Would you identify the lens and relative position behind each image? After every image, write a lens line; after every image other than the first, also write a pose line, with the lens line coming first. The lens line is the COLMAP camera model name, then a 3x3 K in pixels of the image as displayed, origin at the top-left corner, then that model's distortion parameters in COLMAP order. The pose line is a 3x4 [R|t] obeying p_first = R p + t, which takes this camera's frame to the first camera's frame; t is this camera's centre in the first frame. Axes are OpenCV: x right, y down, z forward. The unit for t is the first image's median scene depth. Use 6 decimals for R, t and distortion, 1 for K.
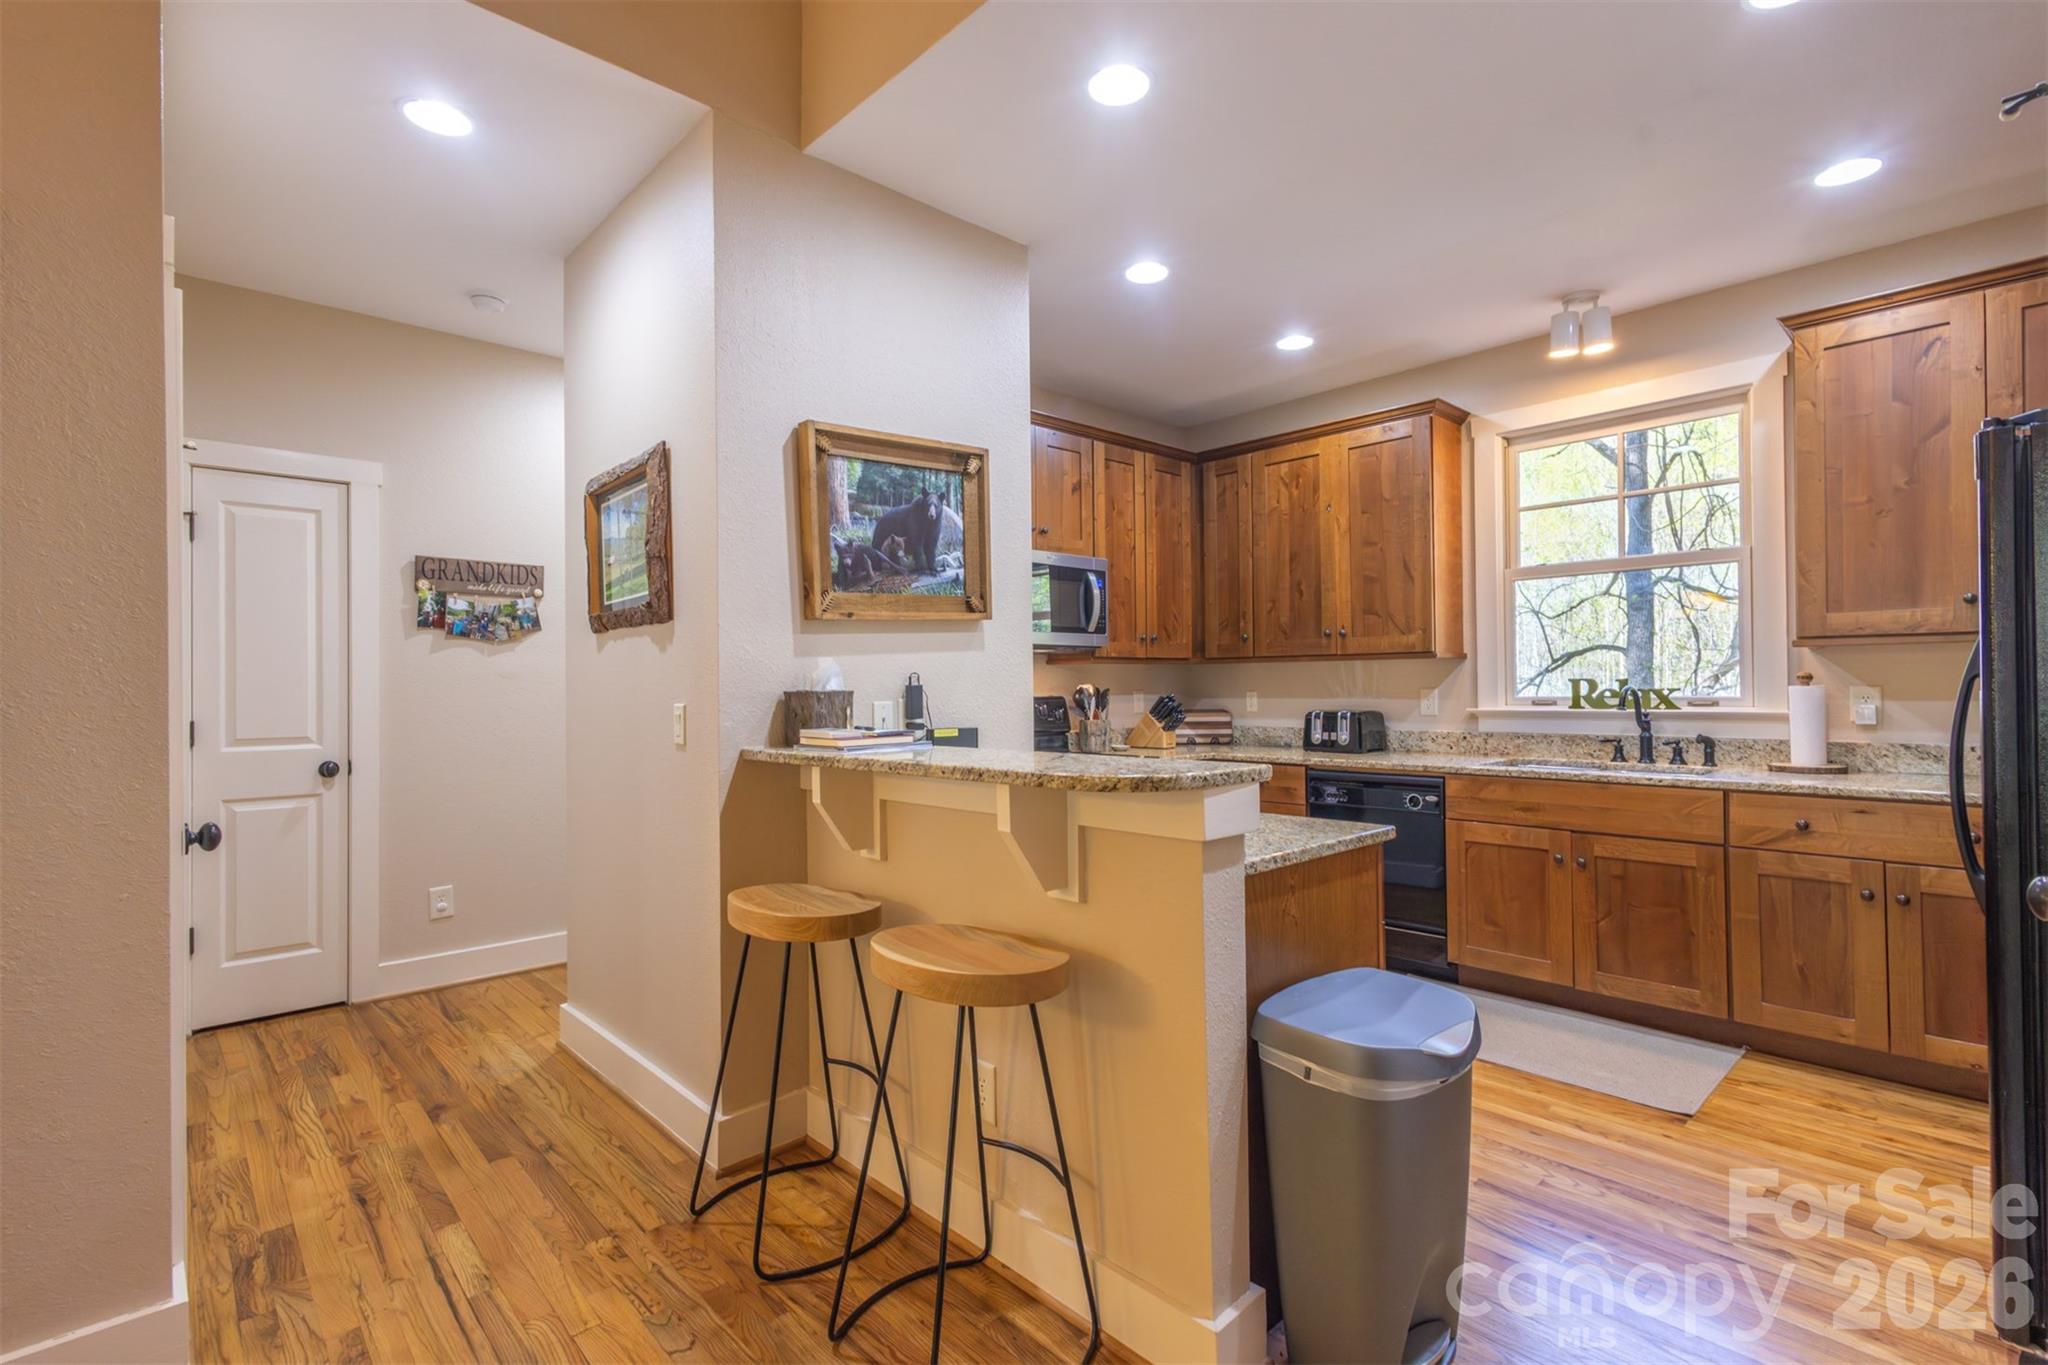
lens RADIAL K [[939.1, 0, 1026.8], [0, 939.1, 681.4], [0, 0, 1]] dist [0.006894, 0.000230]
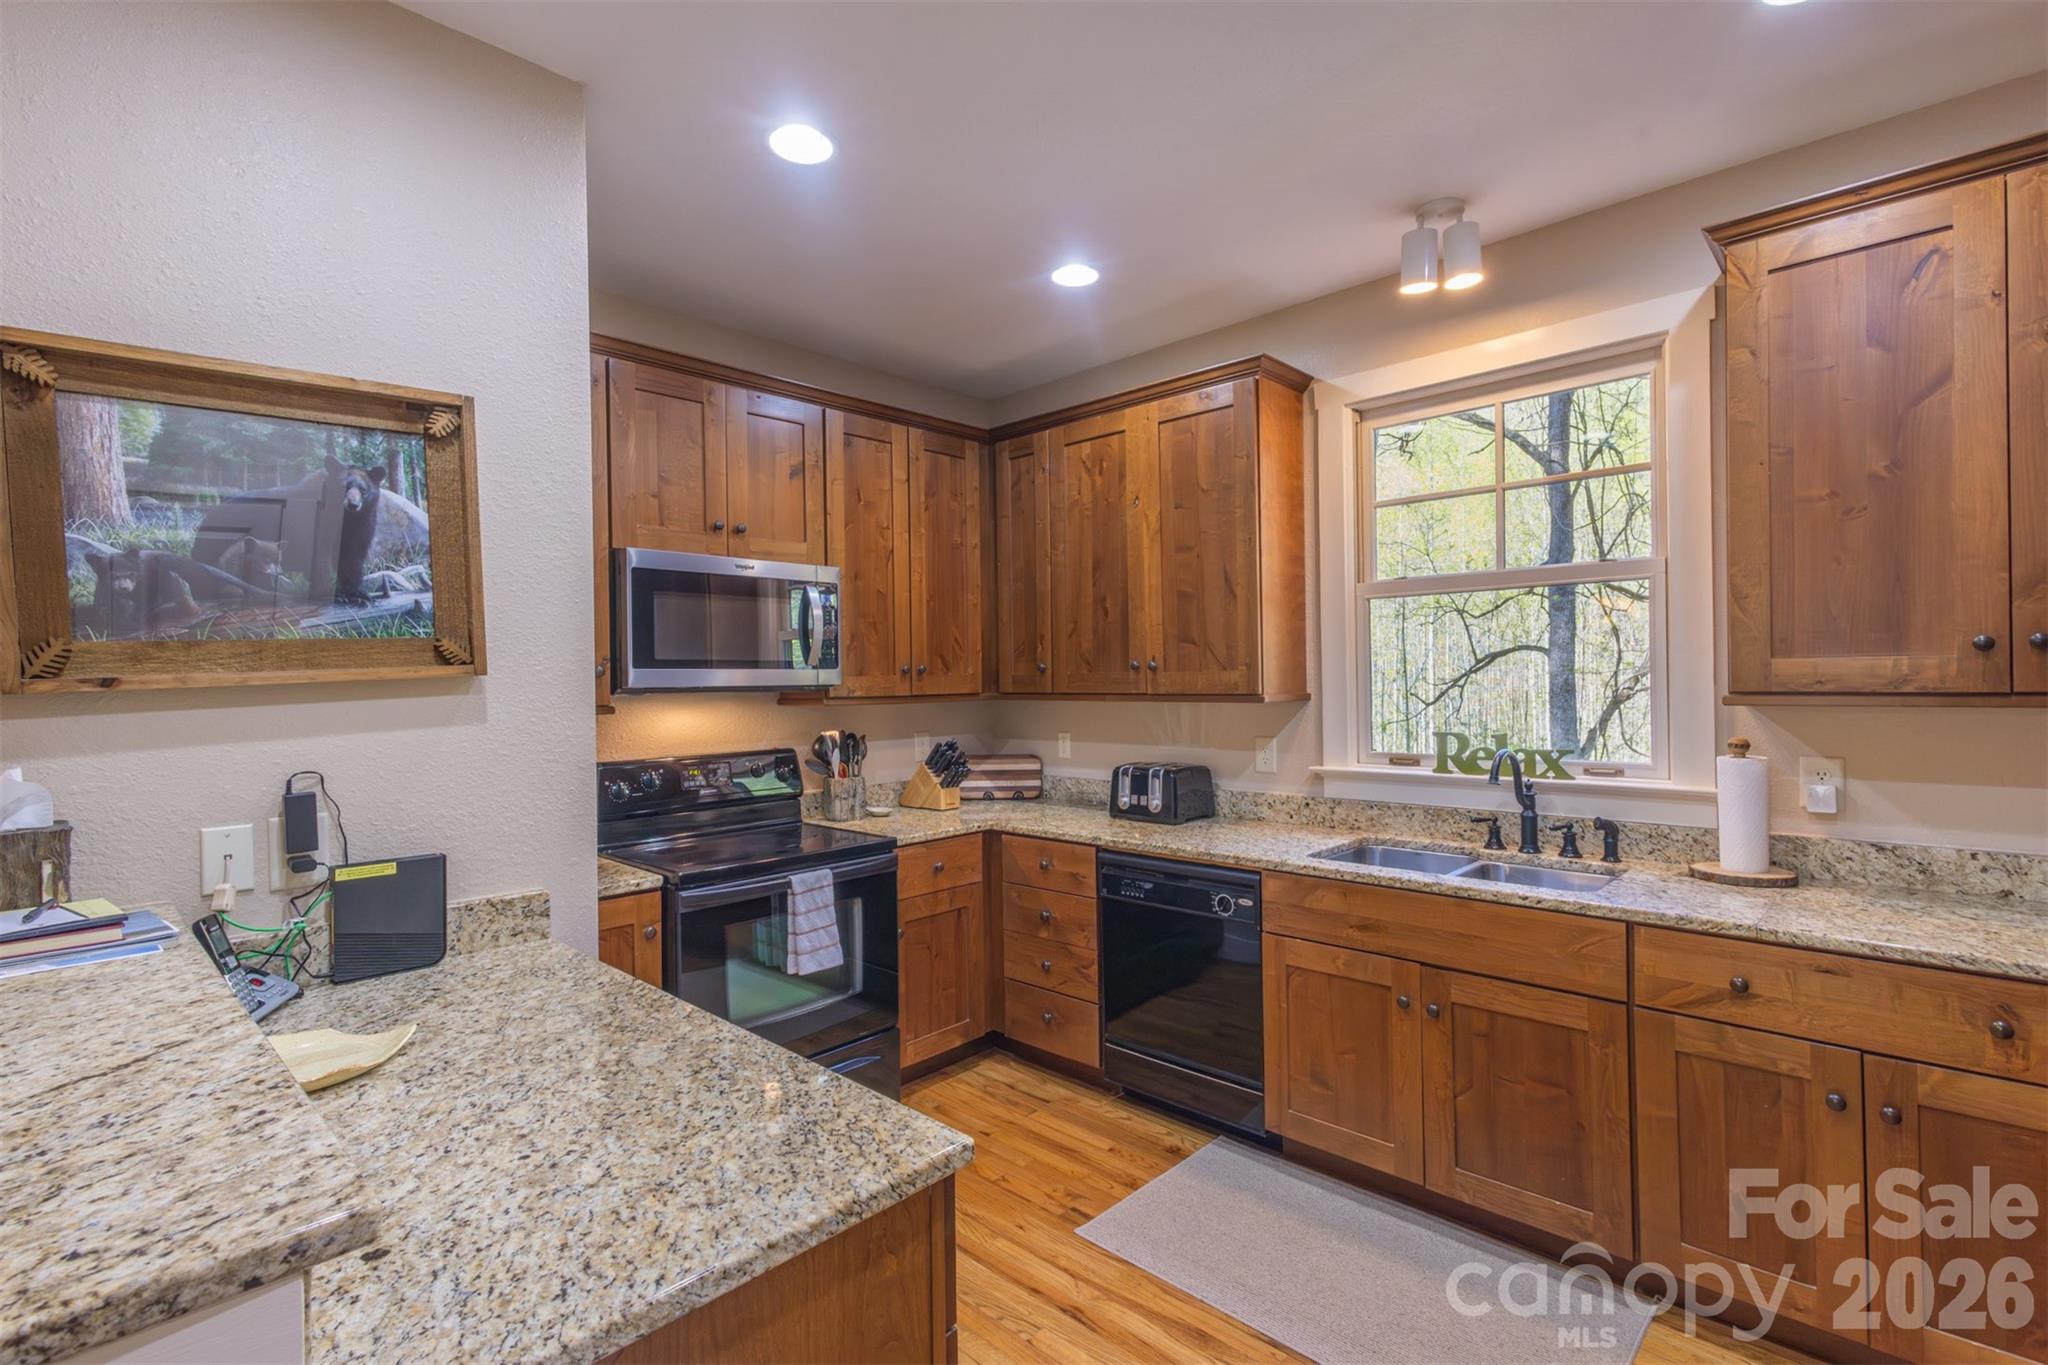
lens RADIAL K [[939.1, 0, 1029.0], [0, 939.1, 681.1], [0, 0, 1]] dist [0.006894, 0.000230]
pose [[0.998365, -0.003362, 0.057058, 0.238245], [0.003042, 0.999979, 0.005692, -0.054043], [-0.057076, -0.005509, 0.998355, 0.305758]]
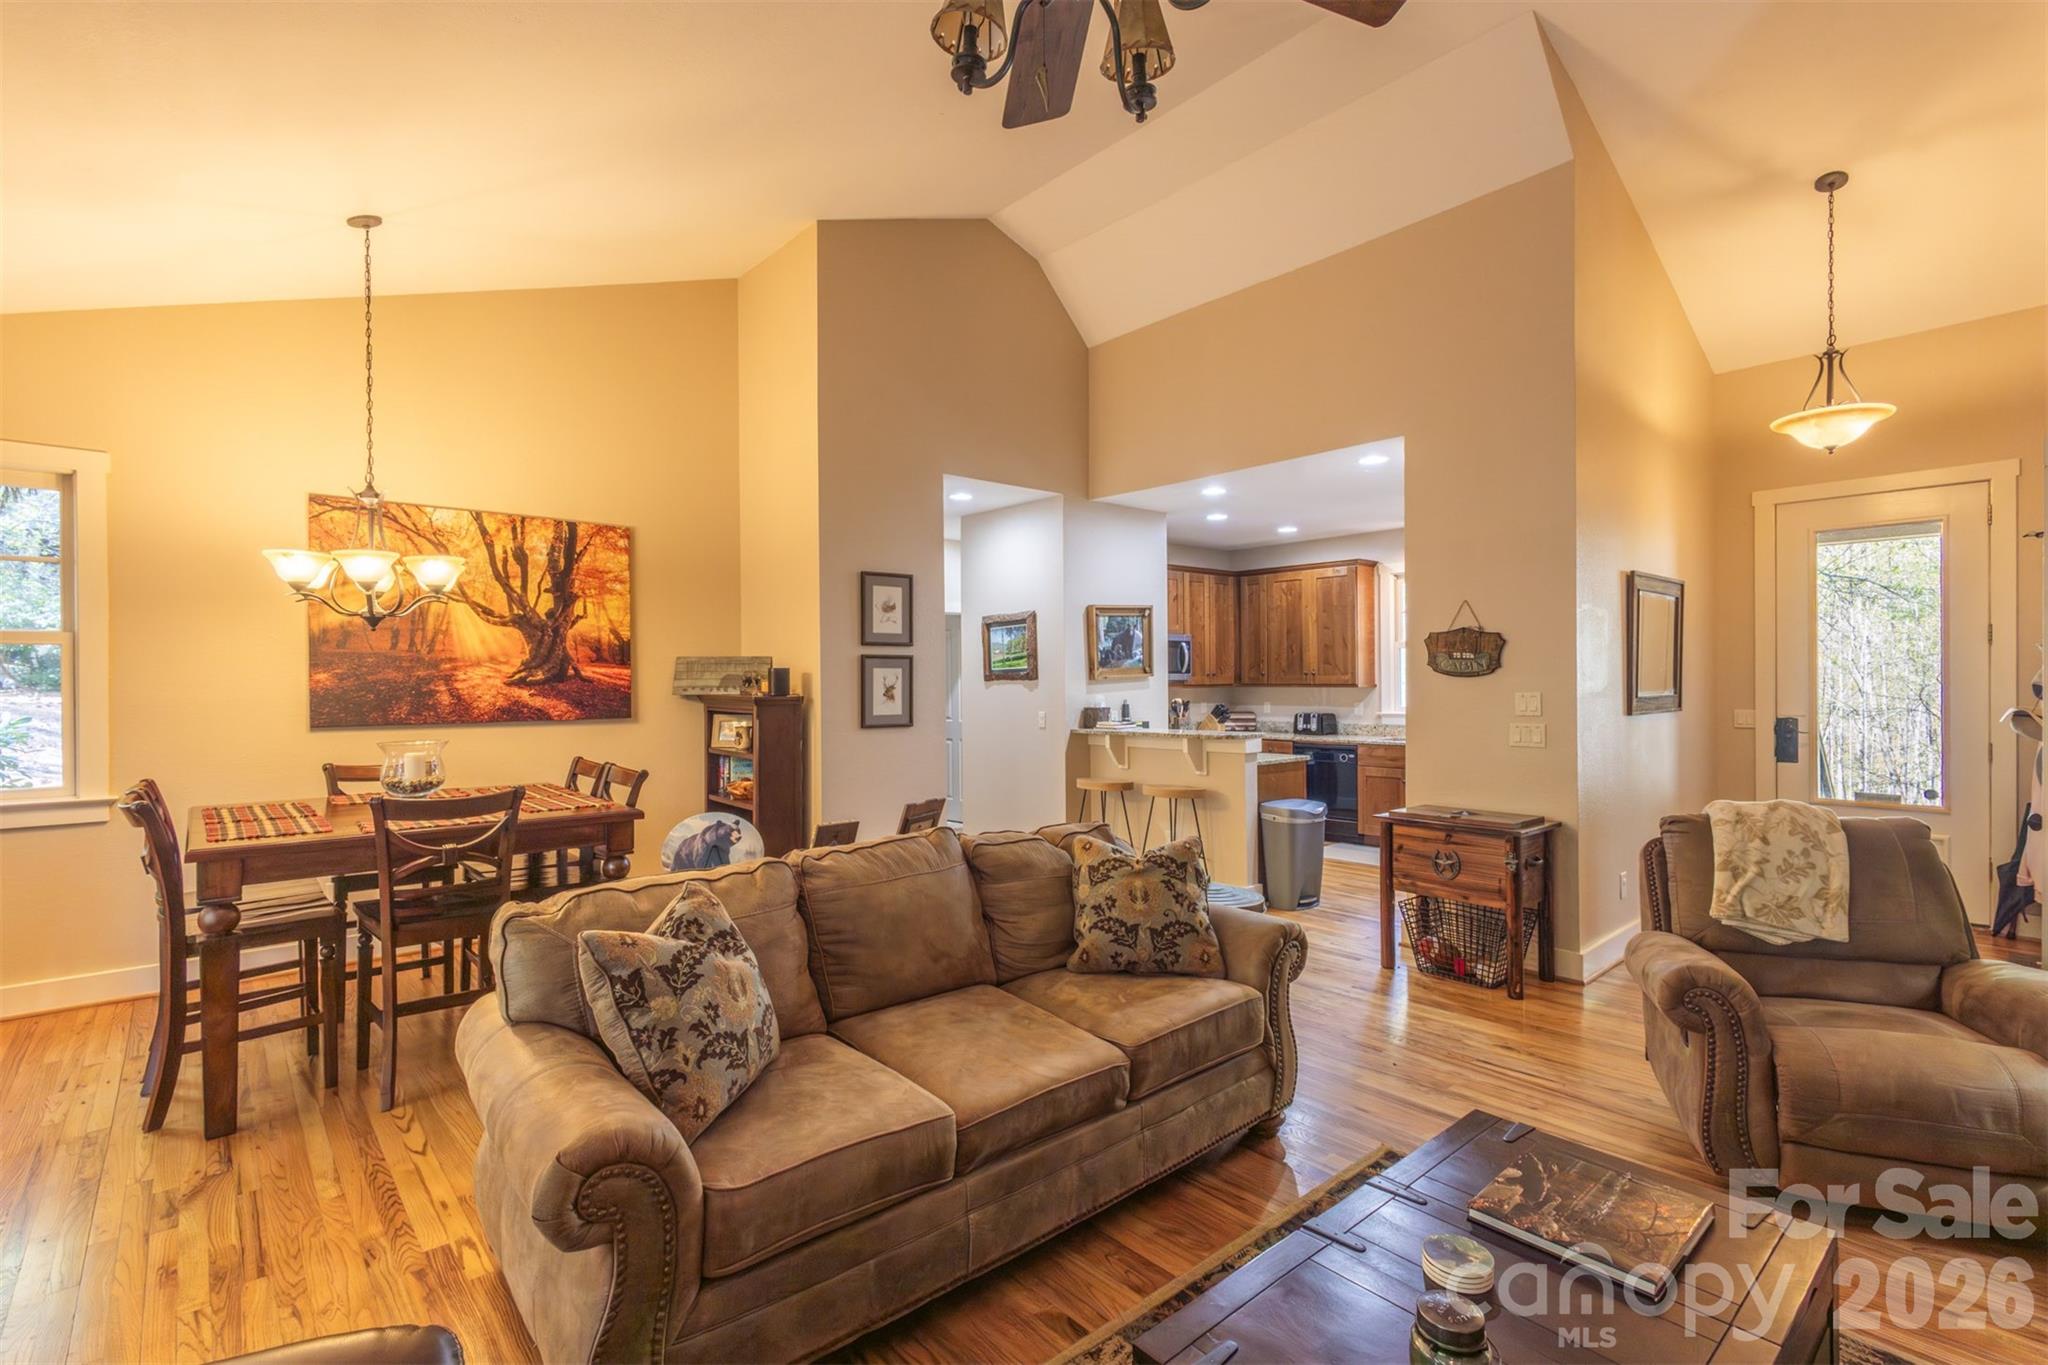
lens RADIAL K [[939.1, 0, 1021.5], [0, 939.1, 679.2], [0, 0, 1]] dist [0.006894, 0.000230]
pose [[0.999436, 0.002775, -0.033469, -0.247990], [-0.002621, 0.999986, 0.004647, -0.057205], [0.033481, -0.004556, 0.999429, -1.184523]]
